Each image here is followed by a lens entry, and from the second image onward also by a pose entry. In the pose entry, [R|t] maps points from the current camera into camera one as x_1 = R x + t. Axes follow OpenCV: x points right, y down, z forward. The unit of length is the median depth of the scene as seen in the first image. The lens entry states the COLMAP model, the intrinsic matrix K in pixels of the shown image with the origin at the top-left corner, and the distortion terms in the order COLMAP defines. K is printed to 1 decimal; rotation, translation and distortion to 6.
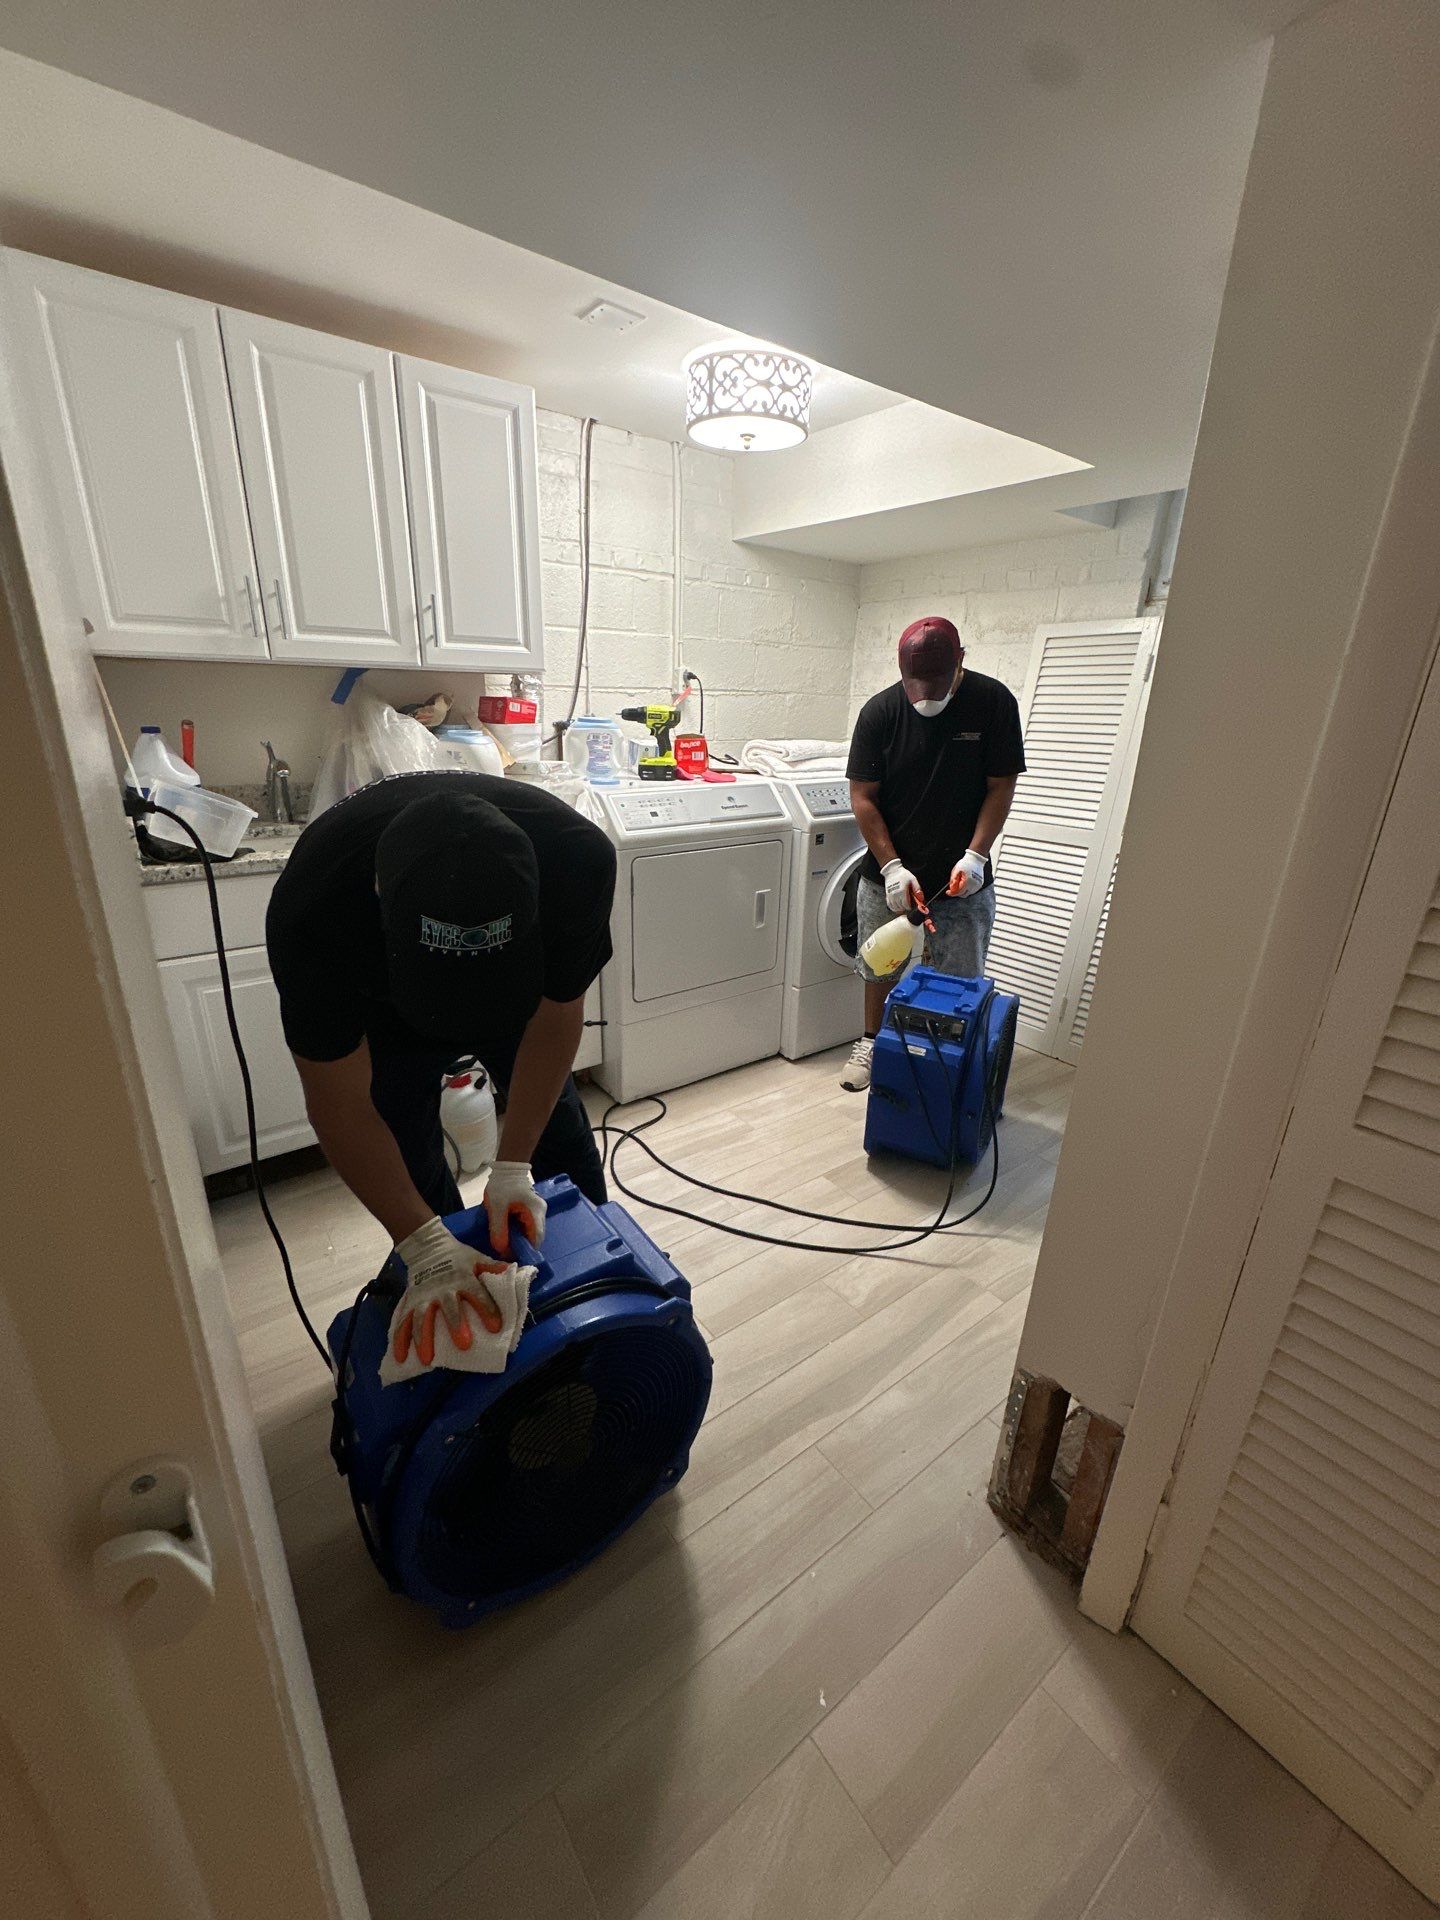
lens RADIAL K [[763.4, 0, 720.0], [0, 763.4, 960.0], [0, 0, 1]] dist [0.001139, 0.000050]
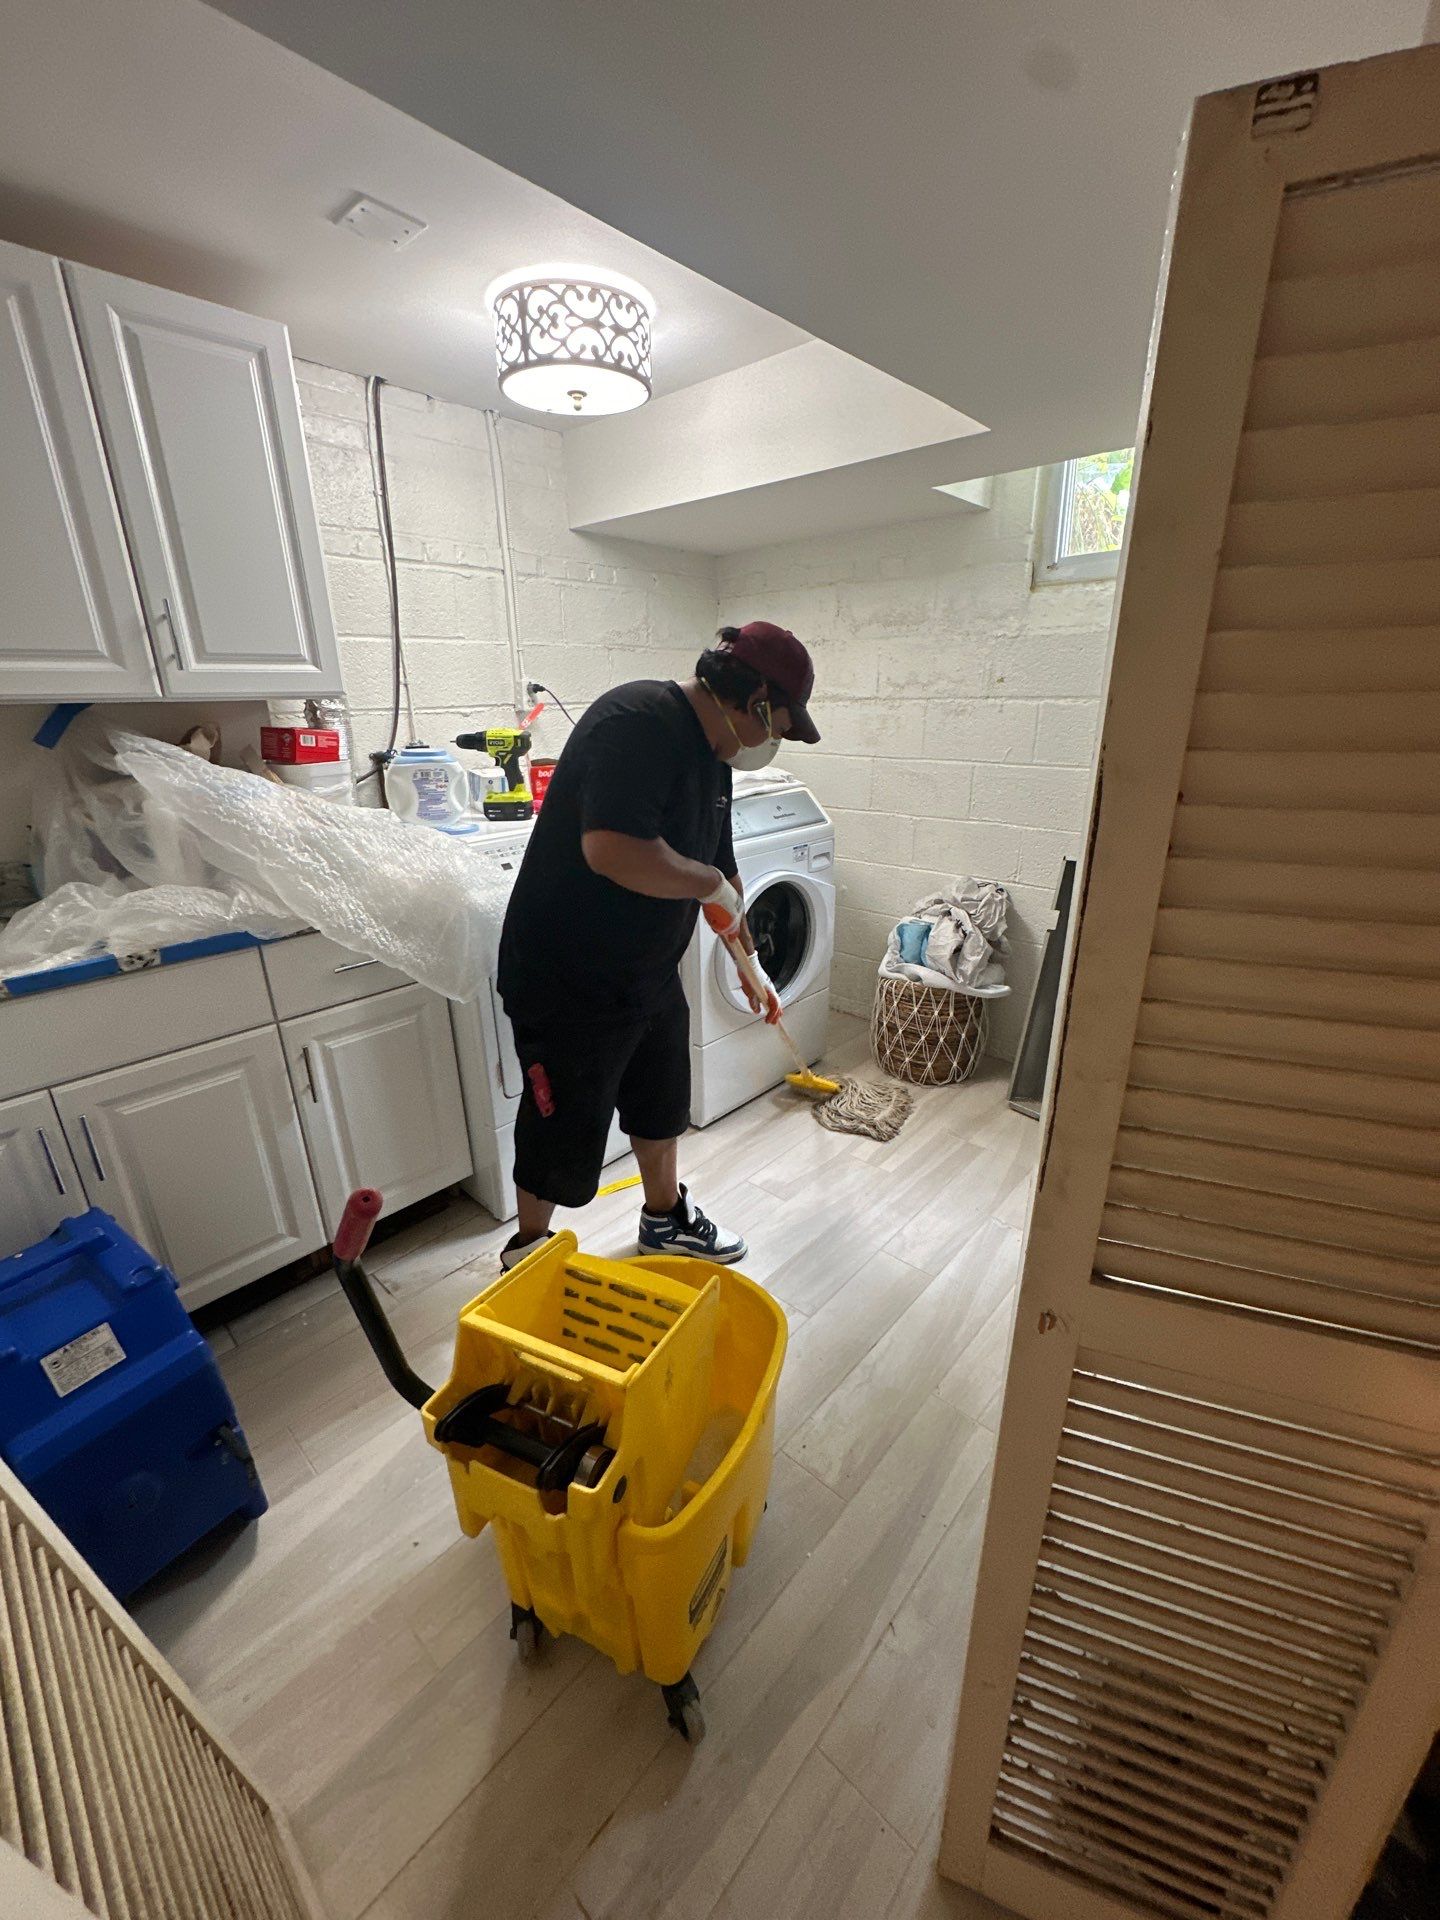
lens RADIAL K [[761.1, 0, 720.0], [0, 761.1, 960.0], [0, 0, 1]] dist [0.017821, -0.013688]
pose [[0.981993, -0.101135, 0.159565, -0.005196], [0.101180, 0.994837, 0.007864, -0.081719], [-0.159536, 0.008422, 0.987156, 0.183181]]
